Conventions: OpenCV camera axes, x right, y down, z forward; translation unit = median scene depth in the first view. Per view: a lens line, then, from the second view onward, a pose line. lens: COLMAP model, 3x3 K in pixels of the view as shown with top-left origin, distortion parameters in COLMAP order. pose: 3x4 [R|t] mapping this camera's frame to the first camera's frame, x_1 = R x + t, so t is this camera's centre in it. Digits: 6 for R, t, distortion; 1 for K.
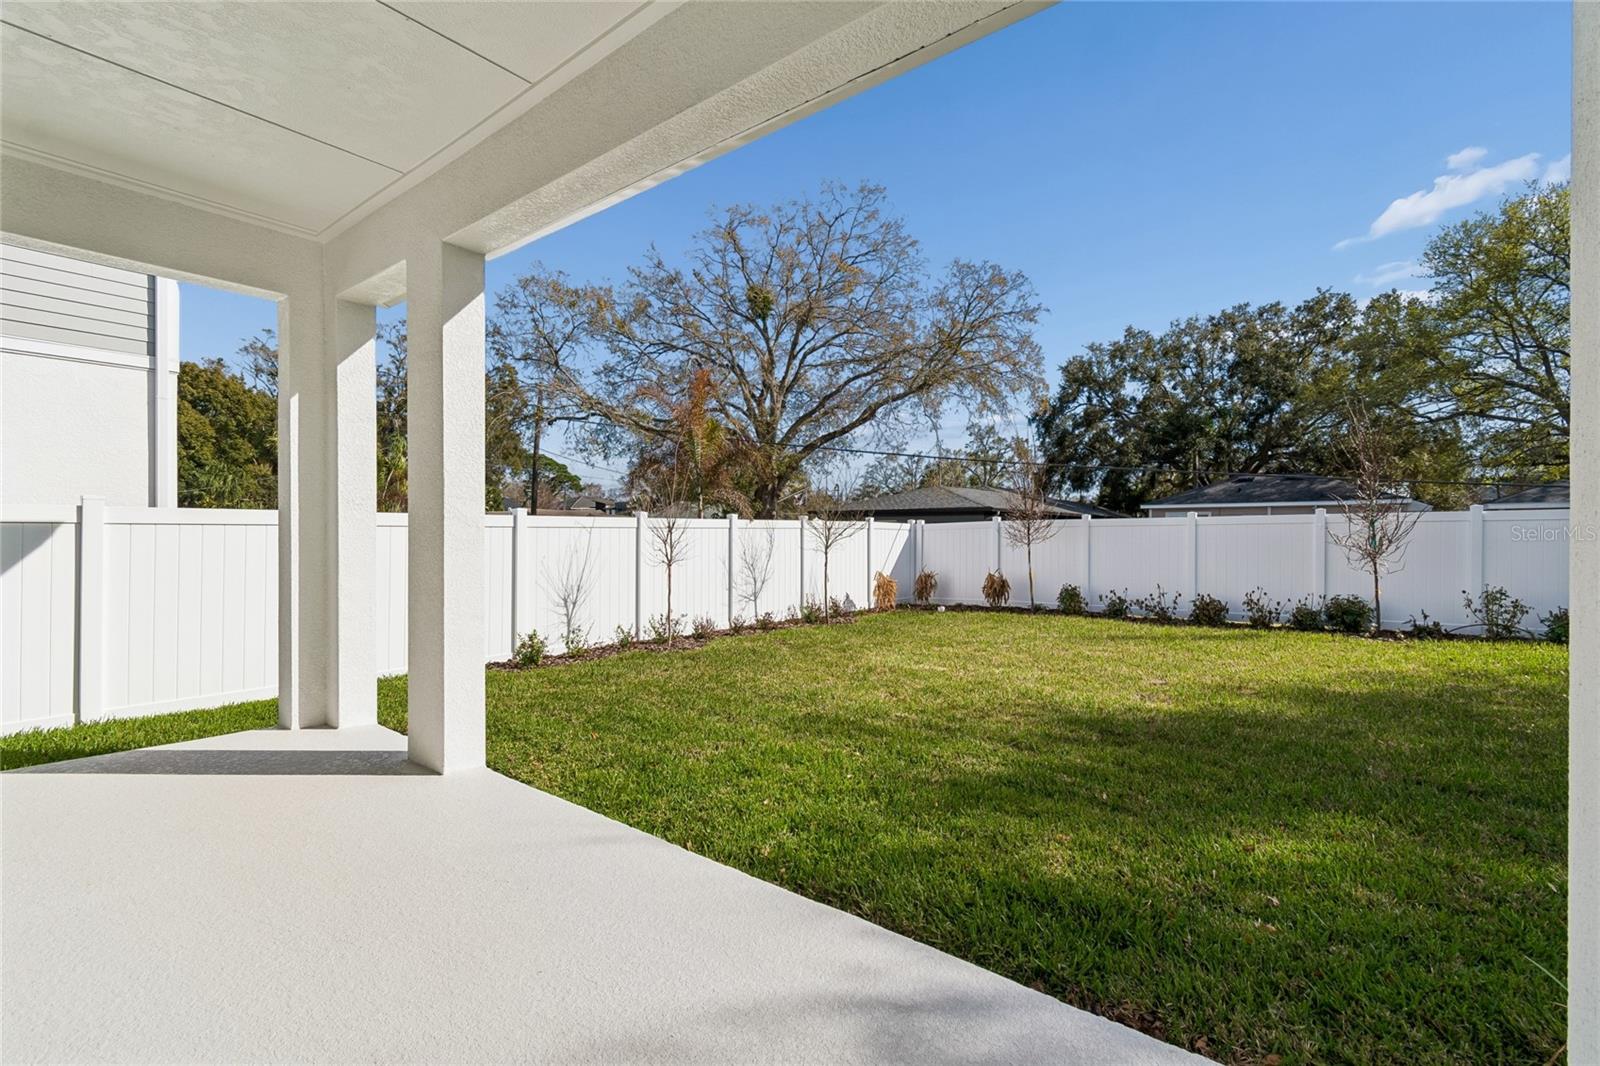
lens RADIAL K [[707.0, 0, 812.9], [0, 707.0, 541.8], [0, 0, 1]] dist [0.005949, -0.002561]
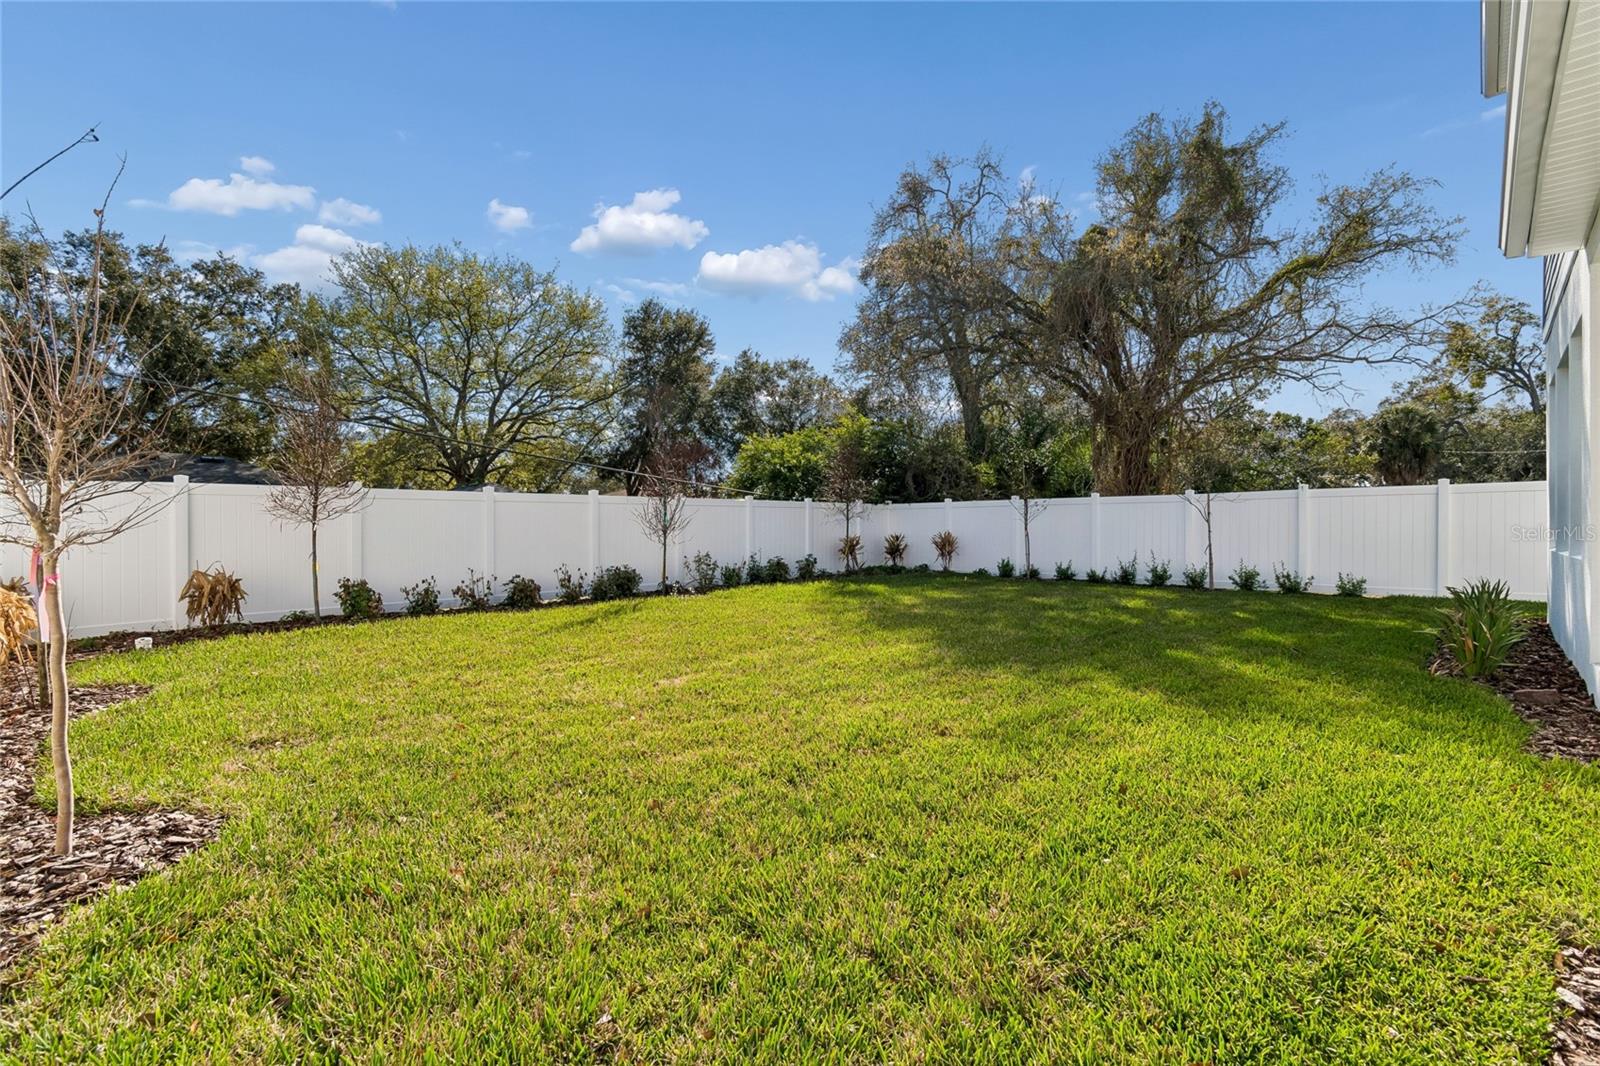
lens RADIAL K [[707.0, 0, 806.7], [0, 707.0, 534.7], [0, 0, 1]] dist [0.005949, -0.002561]
pose [[0.106212, -0.004671, 0.994332, -0.271487], [0.011559, 0.999927, 0.003462, 0.017672], [-0.994276, 0.011125, 0.106259, 0.421403]]
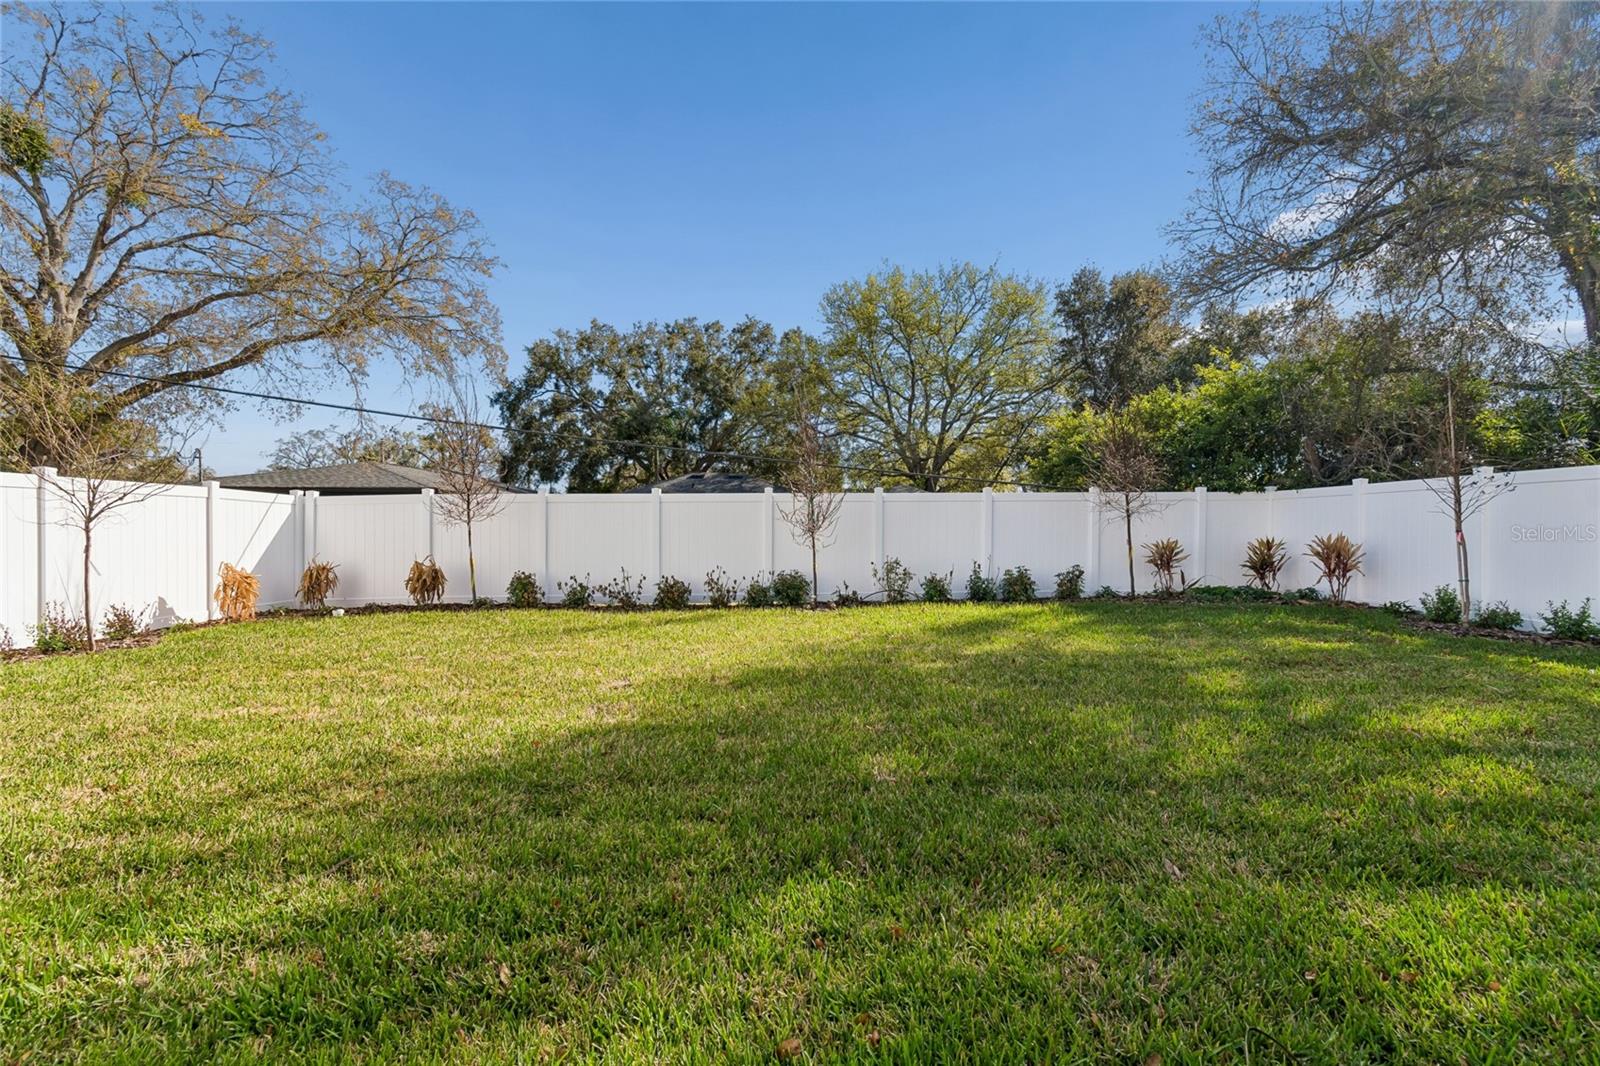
lens RADIAL K [[707.0, 0, 812.0], [0, 707.0, 538.7], [0, 0, 1]] dist [0.005949, -0.002561]
pose [[0.756251, -0.003363, 0.654273, 0.070649], [0.003584, 0.999993, 0.000997, 0.020246], [-0.654272, 0.001591, 0.756258, 0.139852]]
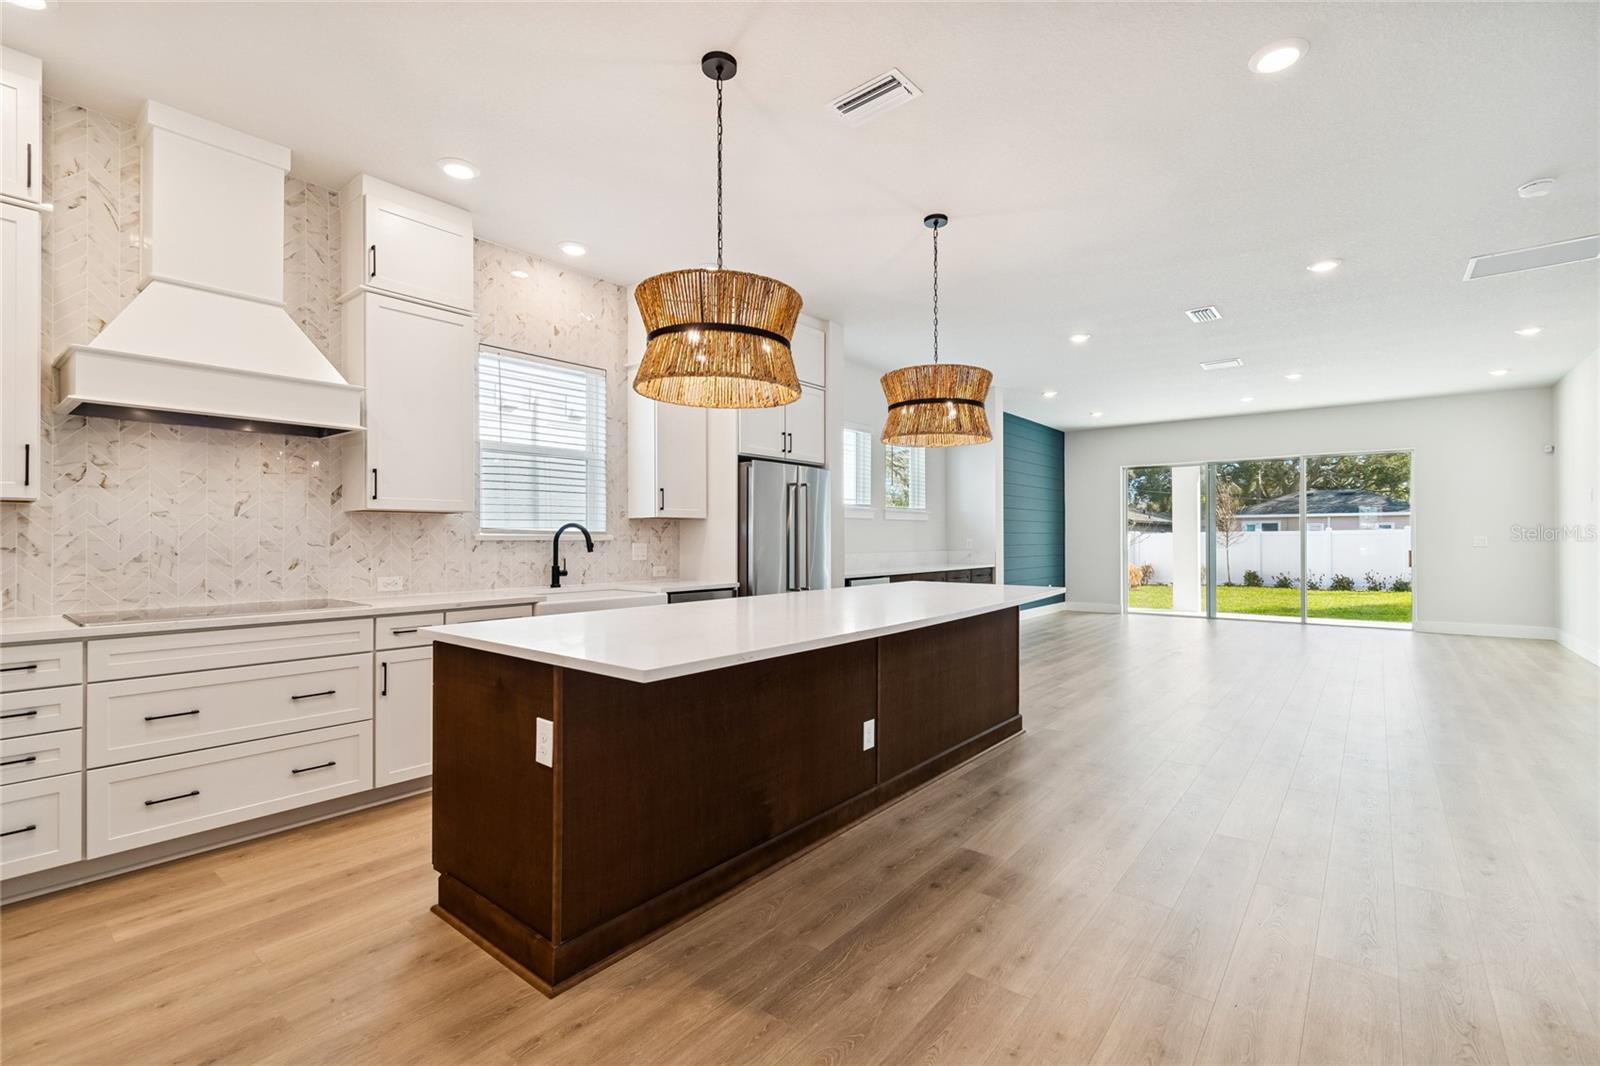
lens RADIAL K [[707.0, 0, 813.2], [0, 707.0, 535.2], [0, 0, 1]] dist [0.005949, -0.002561]
pose [[0.999927, -0.004379, -0.011236, -0.596325], [0.004211, 0.999880, -0.014923, -0.001858], [0.011300, 0.014875, 0.999826, -0.633055]]
